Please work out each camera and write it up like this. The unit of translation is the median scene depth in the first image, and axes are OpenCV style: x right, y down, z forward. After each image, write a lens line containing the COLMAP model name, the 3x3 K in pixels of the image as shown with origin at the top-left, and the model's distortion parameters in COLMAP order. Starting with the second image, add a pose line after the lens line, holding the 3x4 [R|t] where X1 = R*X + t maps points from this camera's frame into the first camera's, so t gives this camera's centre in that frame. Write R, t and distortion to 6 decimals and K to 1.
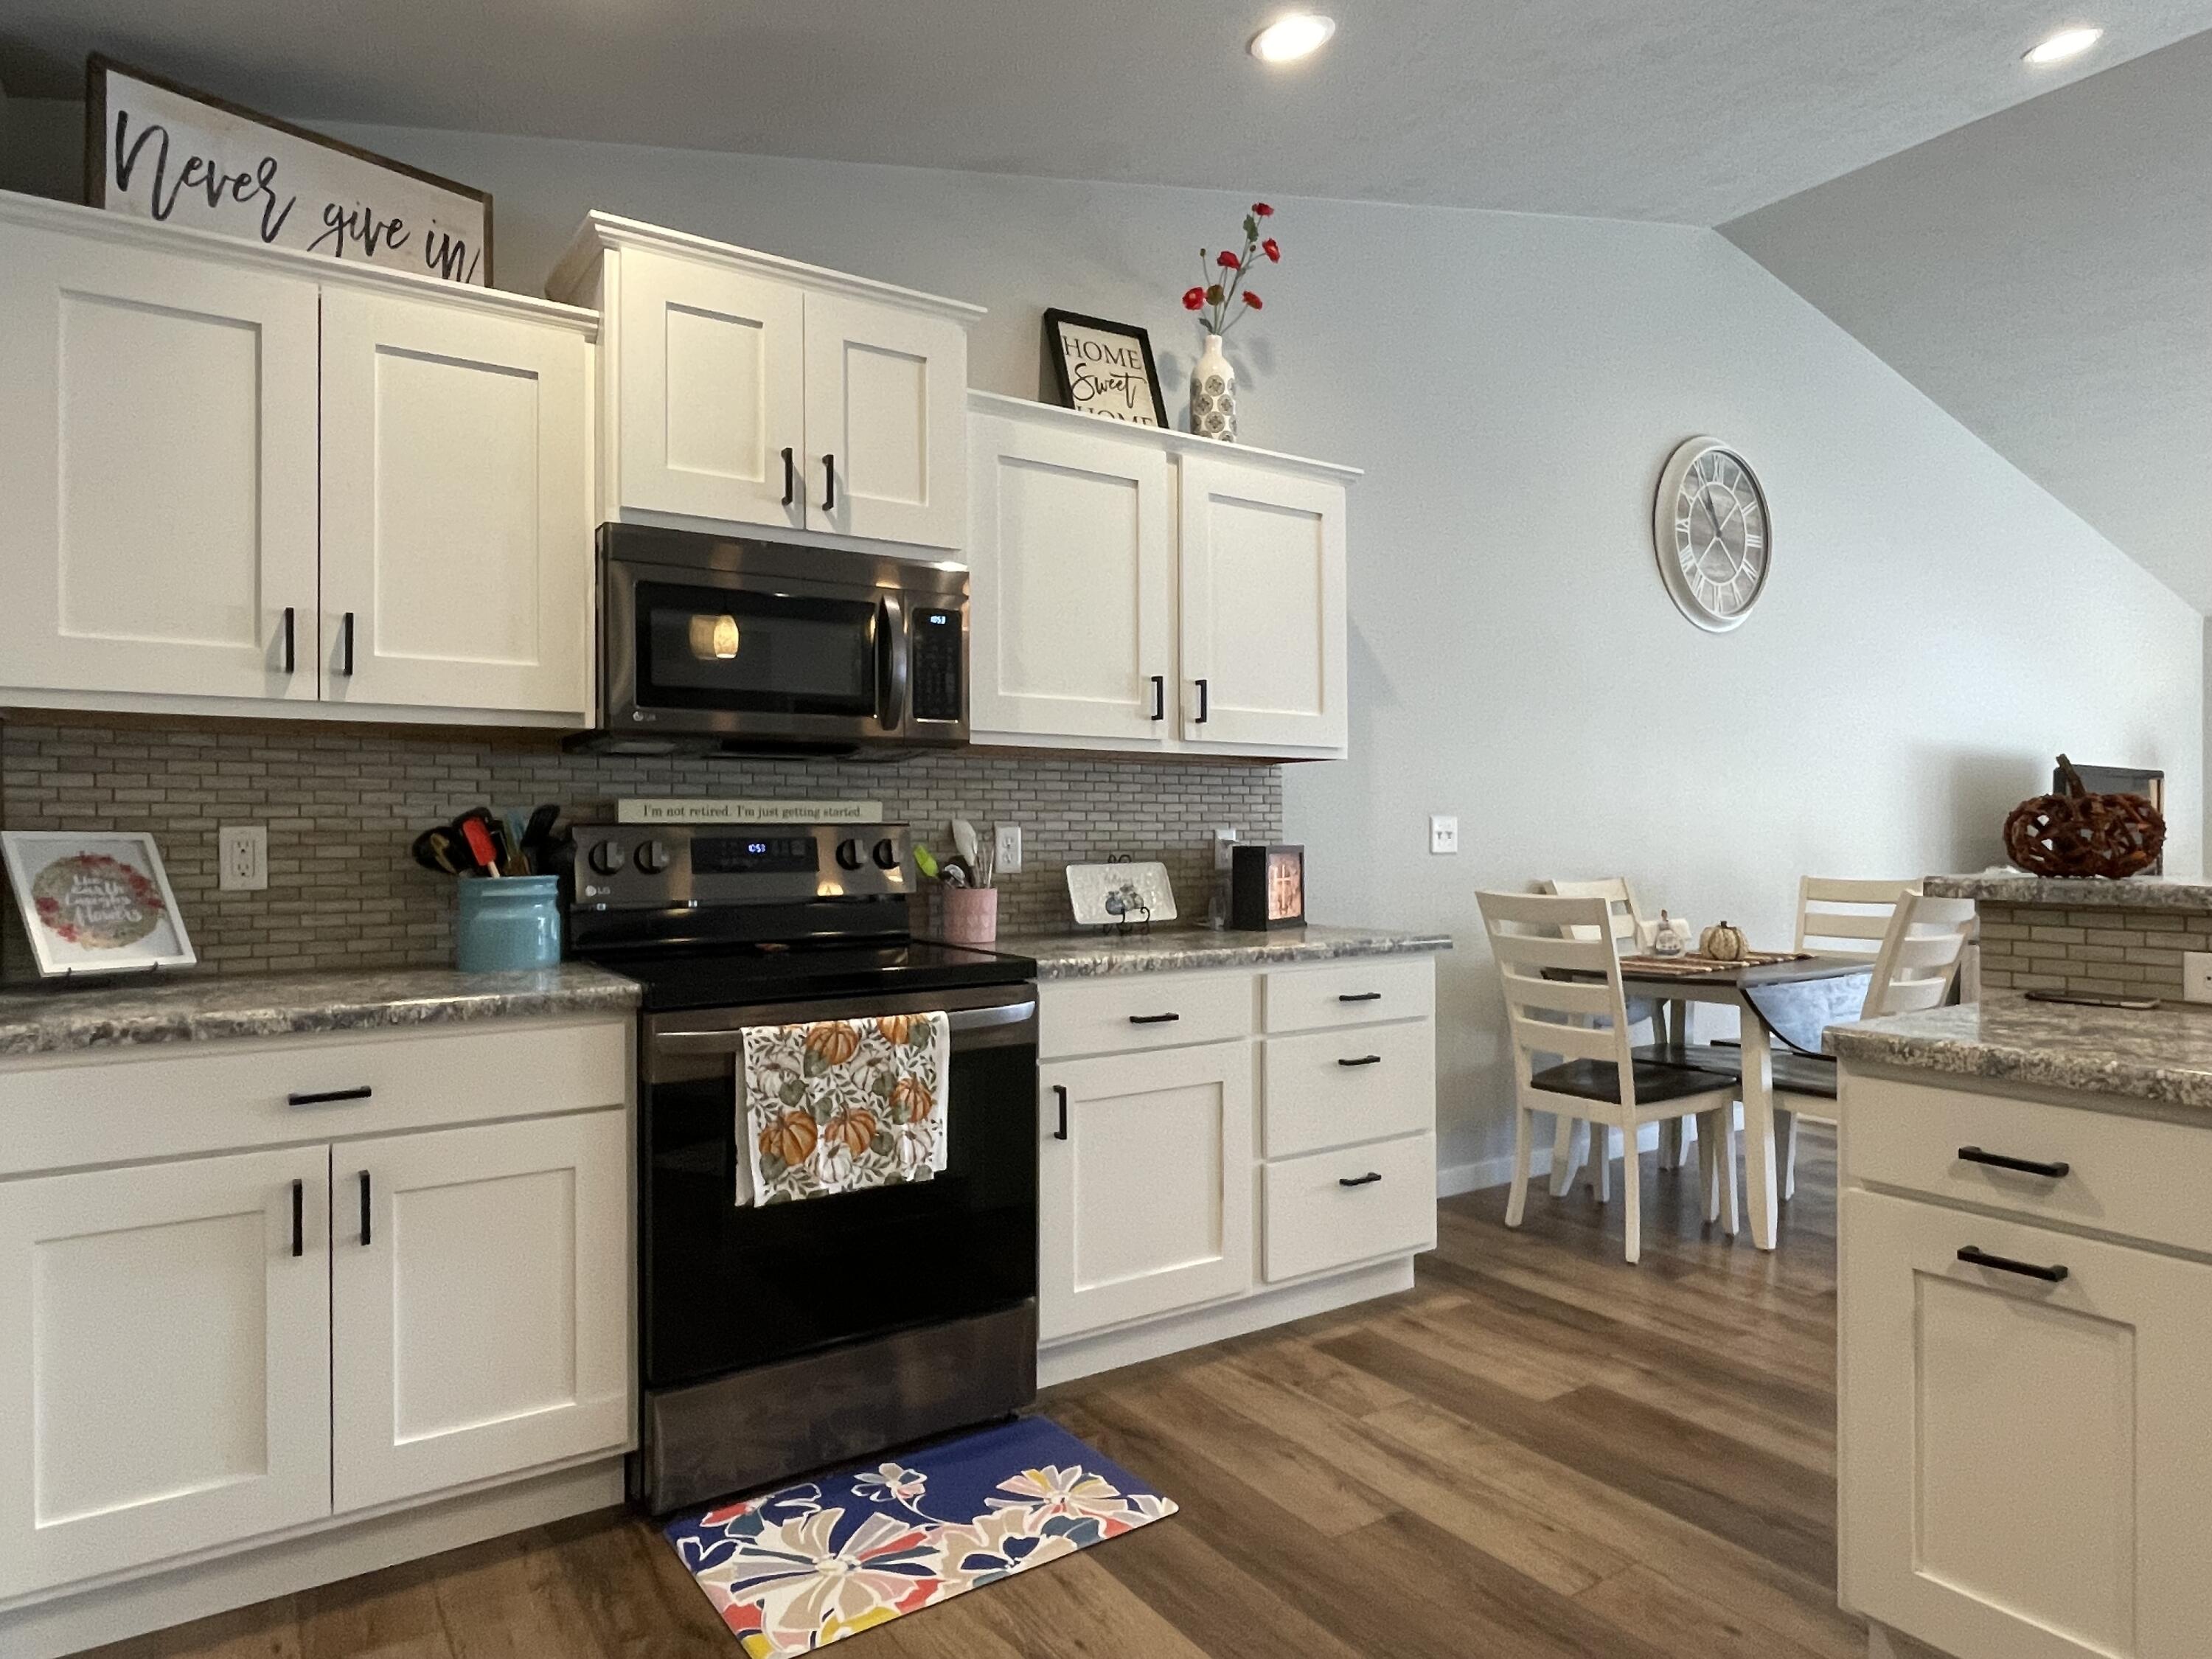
lens RADIAL K [[1330.9, 0, 1123.7], [0, 1330.9, 824.3], [0, 0, 1]] dist [0.000196, -0.002066]
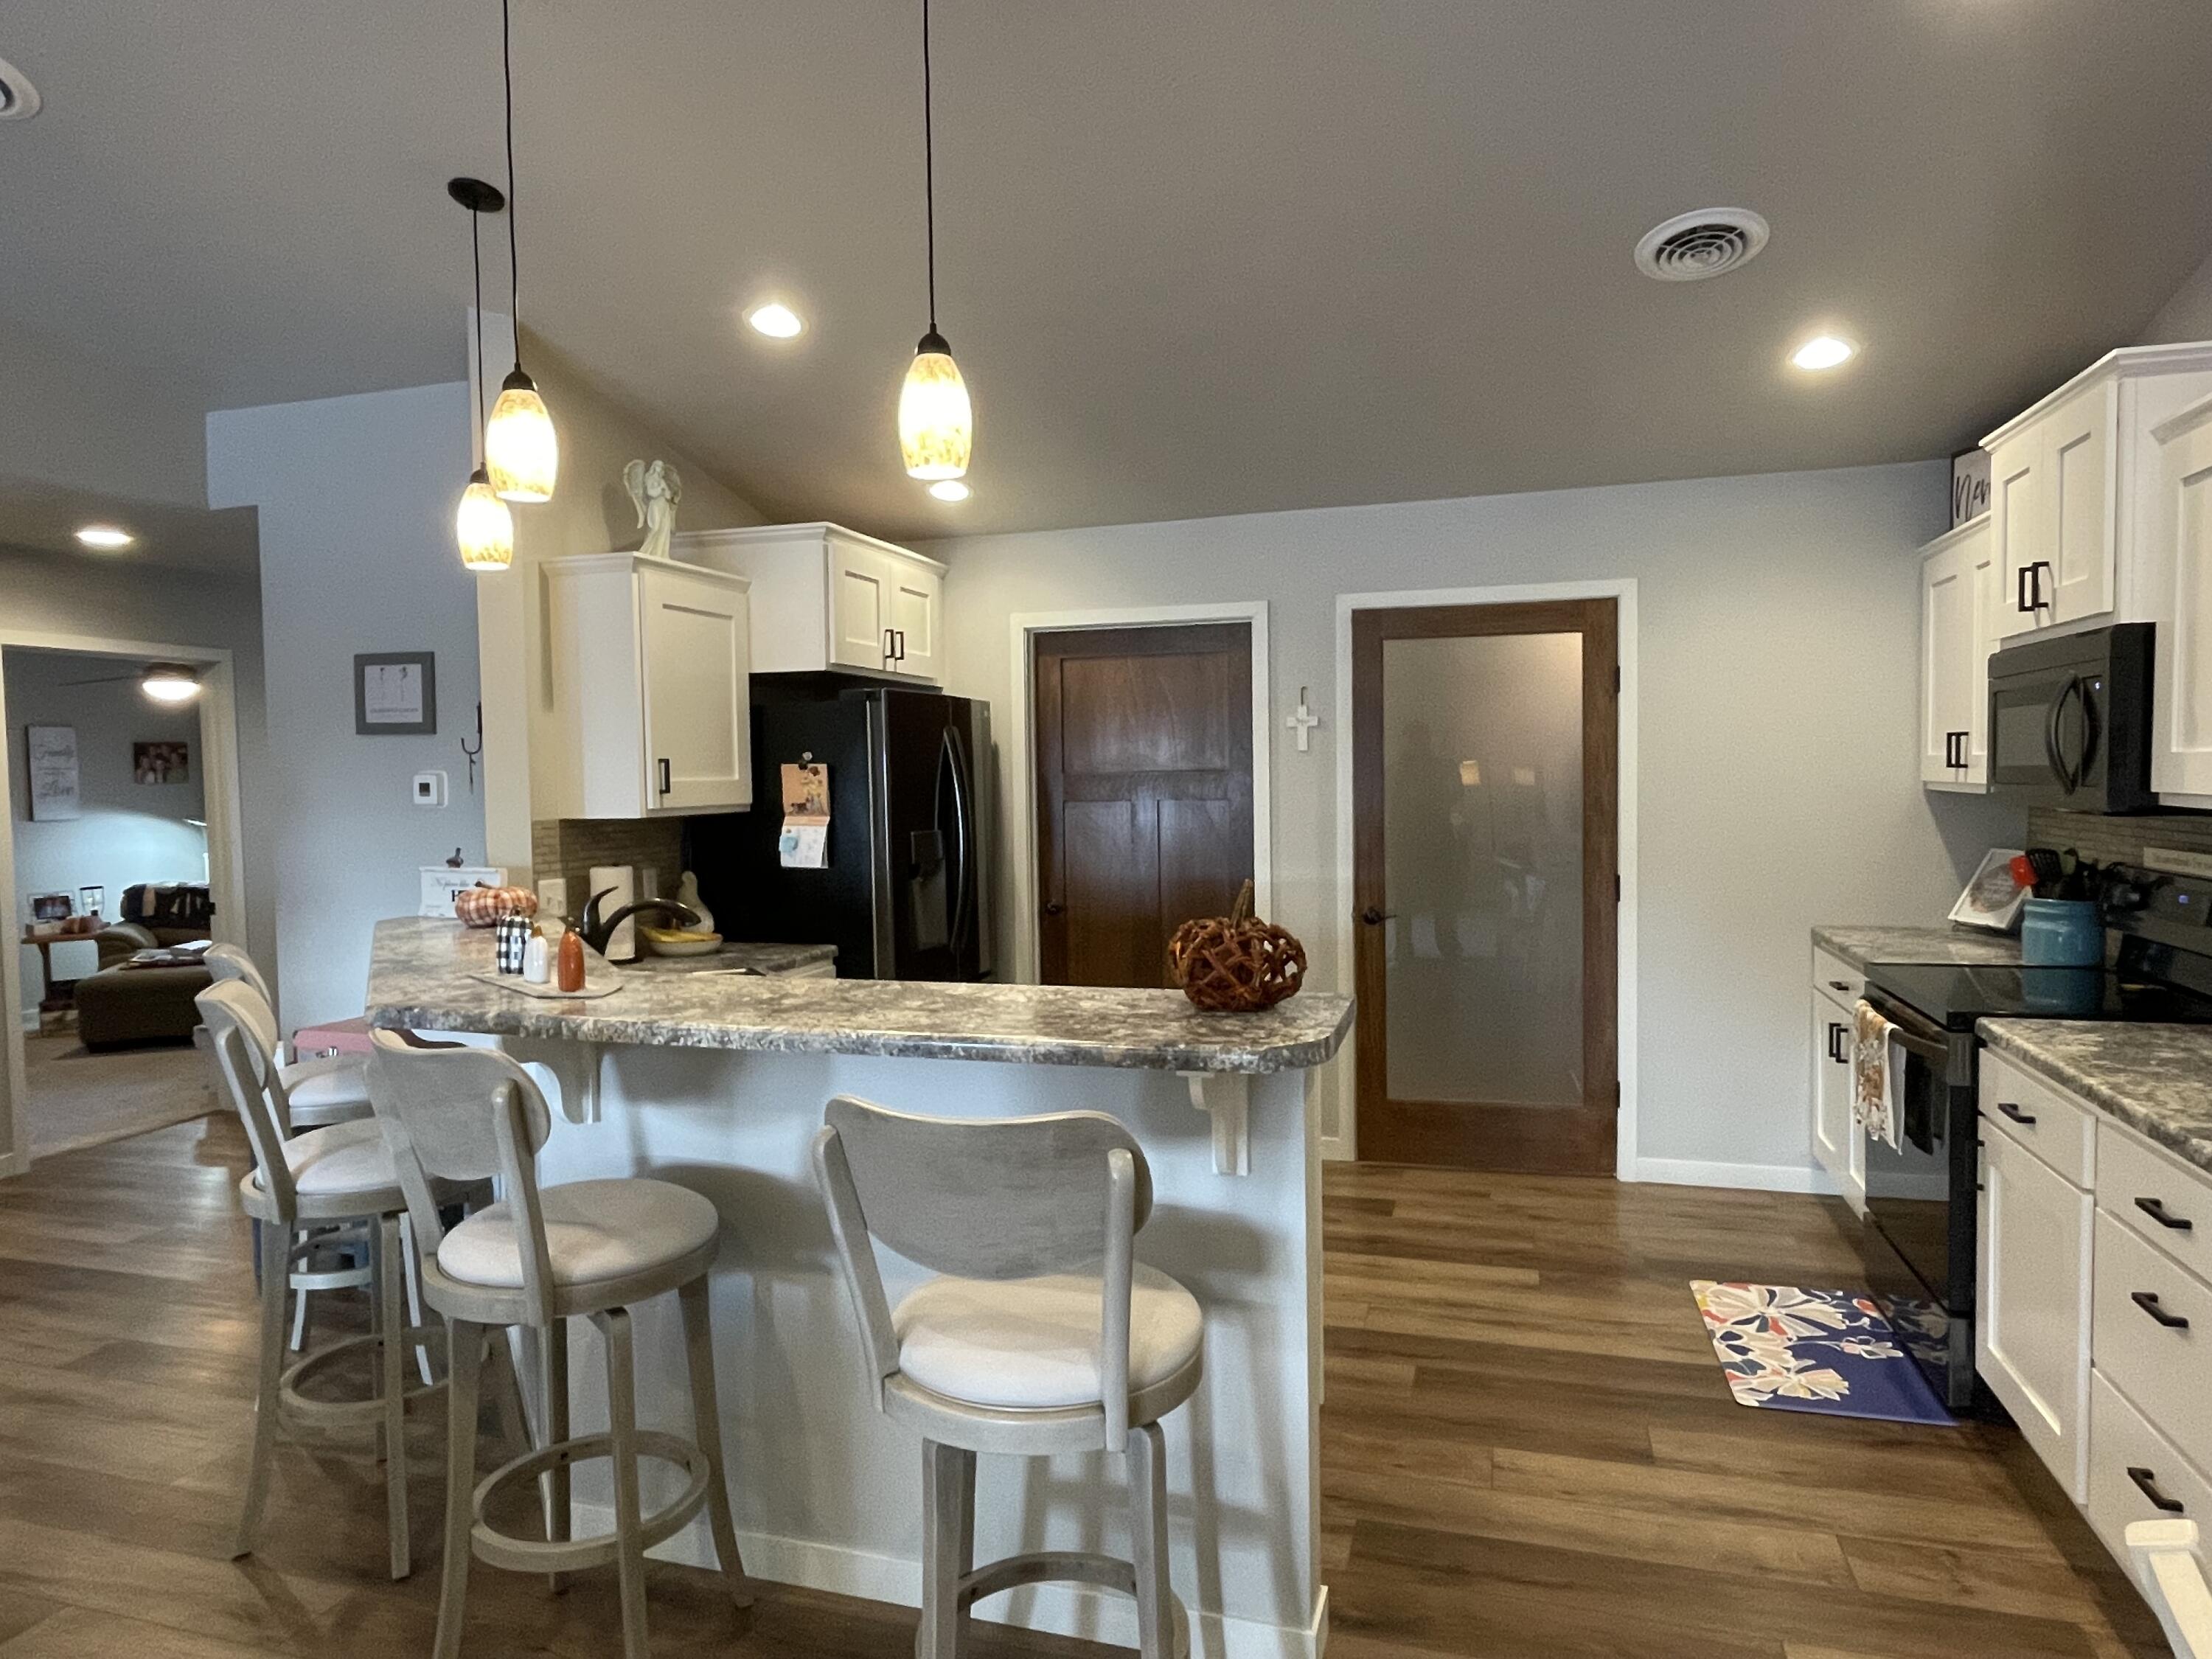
lens RADIAL K [[1330.9, 0, 1113.3], [0, 1330.9, 828.3], [0, 0, 1]] dist [0.000196, -0.002066]
pose [[-0.779779, 0.040268, -0.624758, 1.321718], [0.017925, 0.998956, 0.042013, -0.126426], [0.625798, 0.021562, -0.779687, 1.611333]]
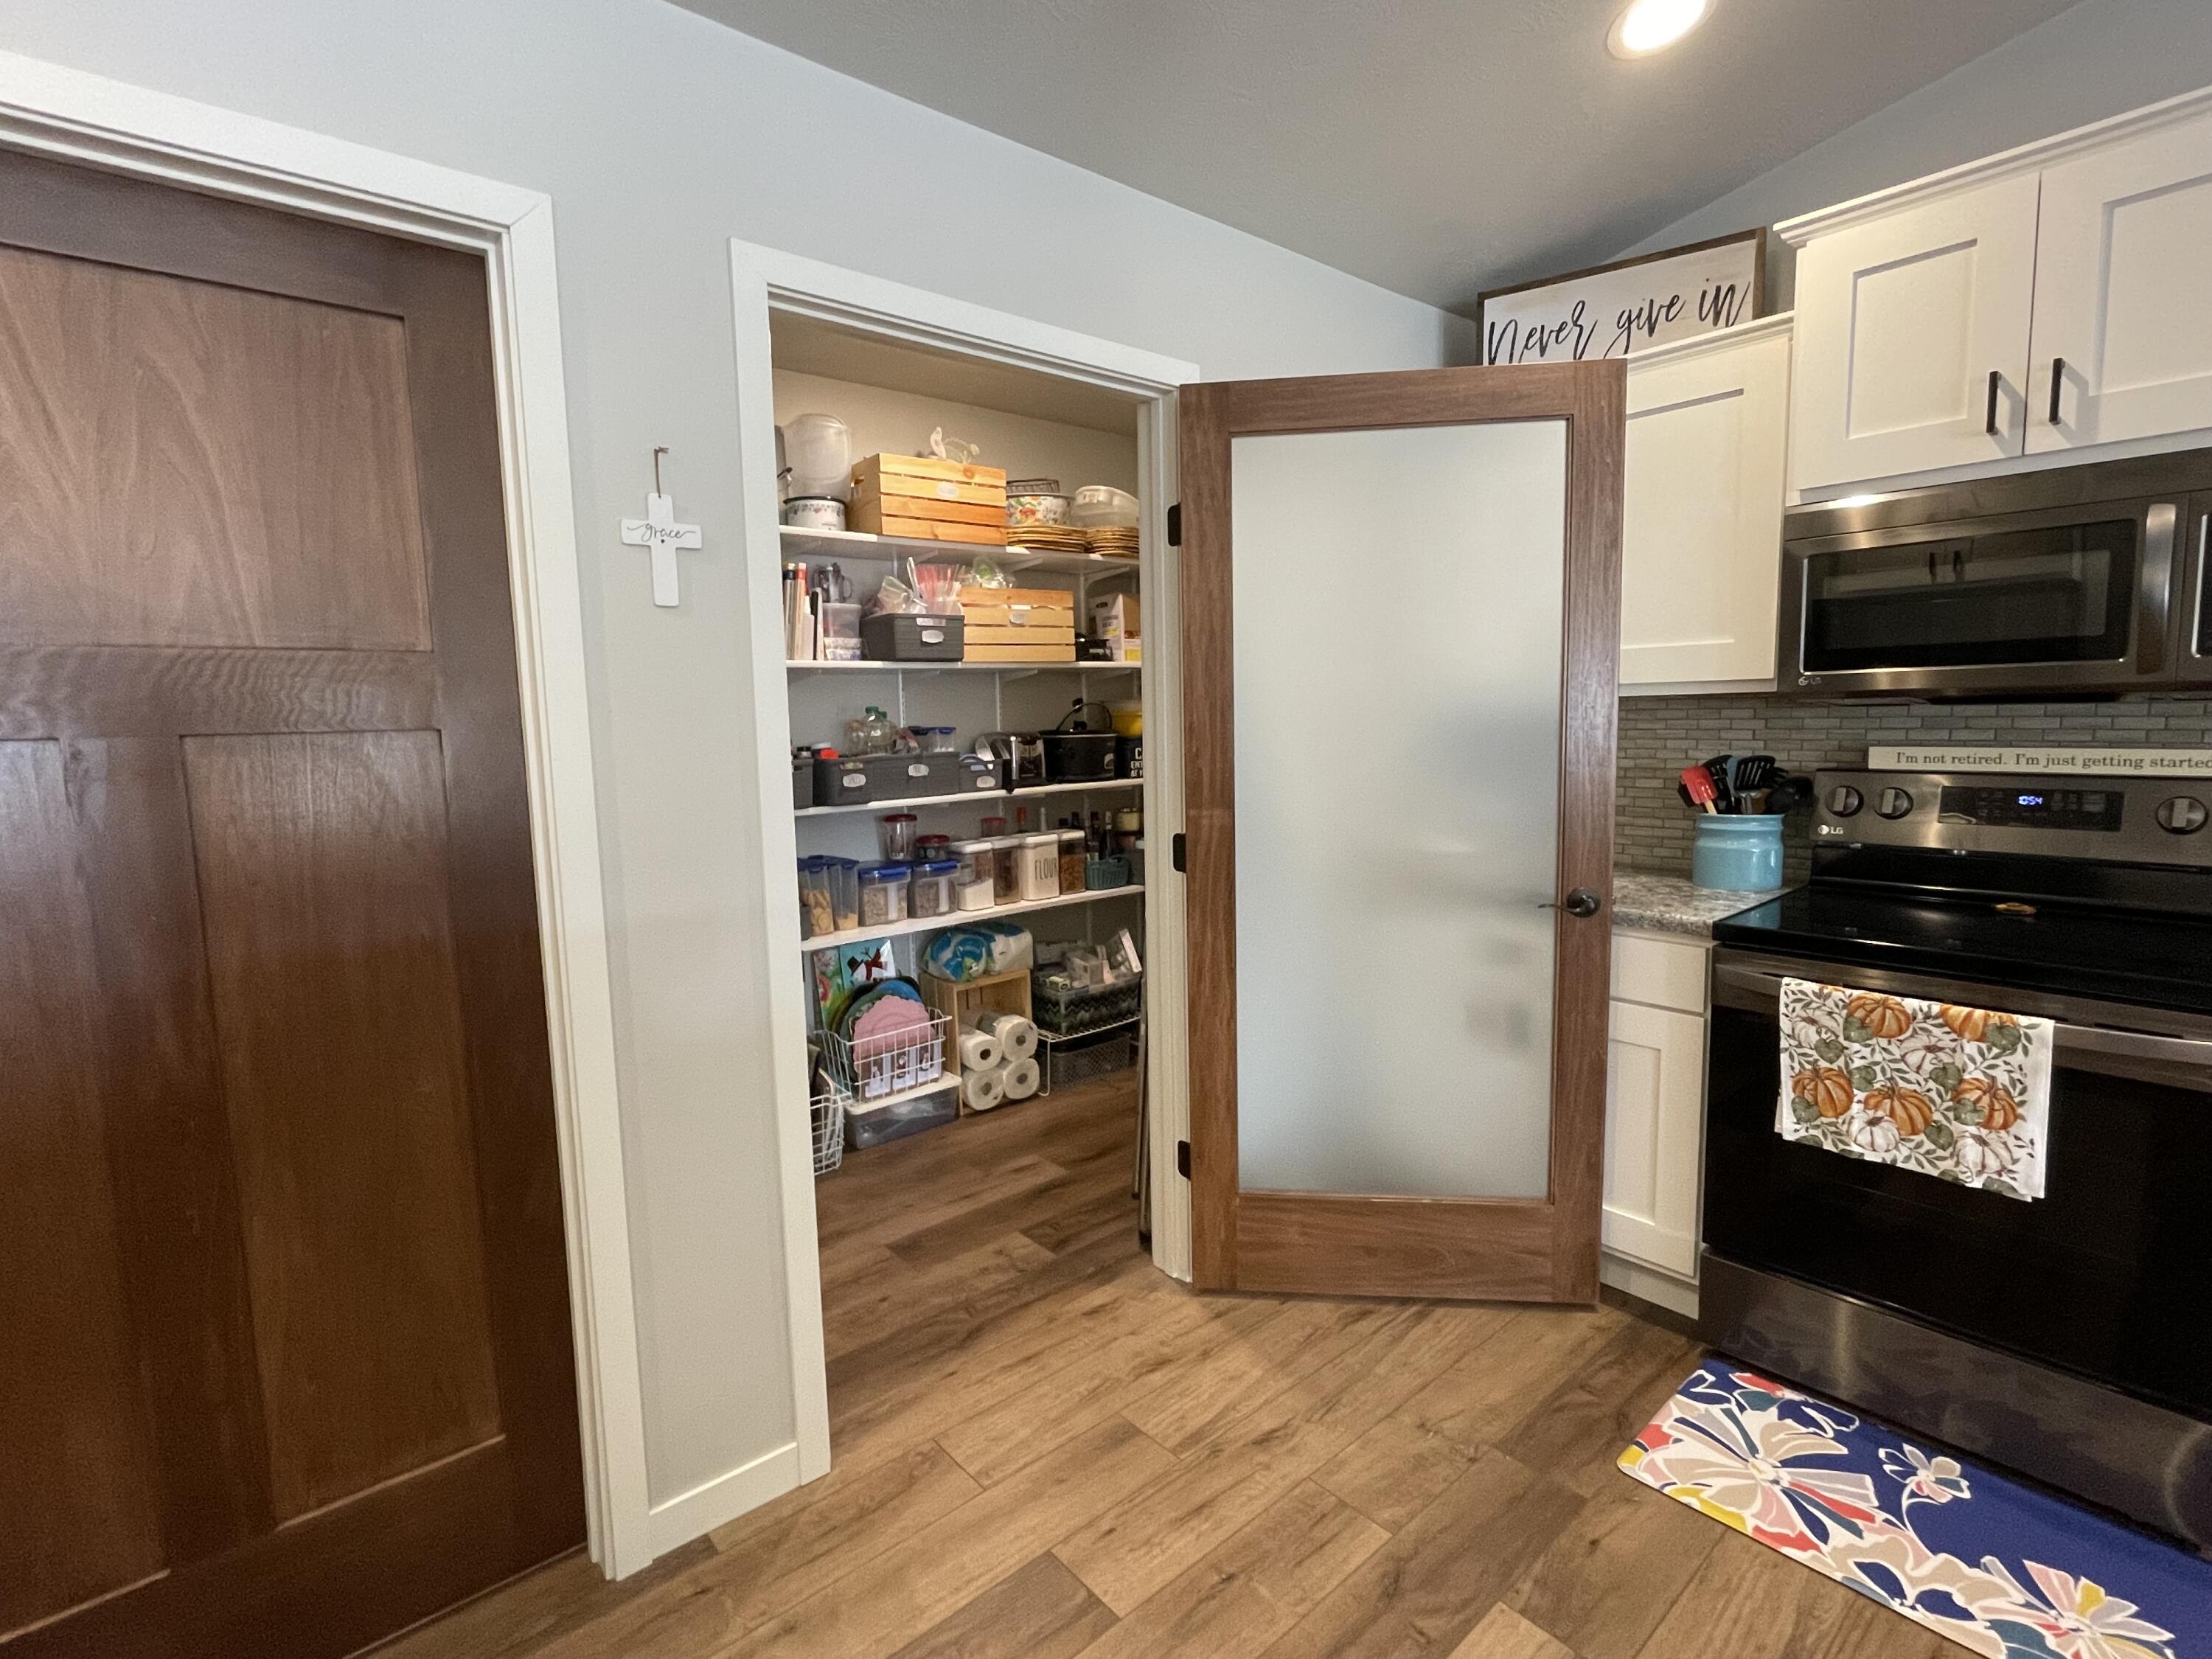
lens RADIAL K [[1056.0, 0, 1093.2], [0, 1056.0, 827.4], [0, 0, 1]] dist [-0.001873, -0.000328]
pose [[0.098032, 0.109950, -0.989091, 0.485677], [0.027891, 0.993184, 0.113169, -0.080782], [0.994792, -0.038681, 0.094297, 0.344800]]
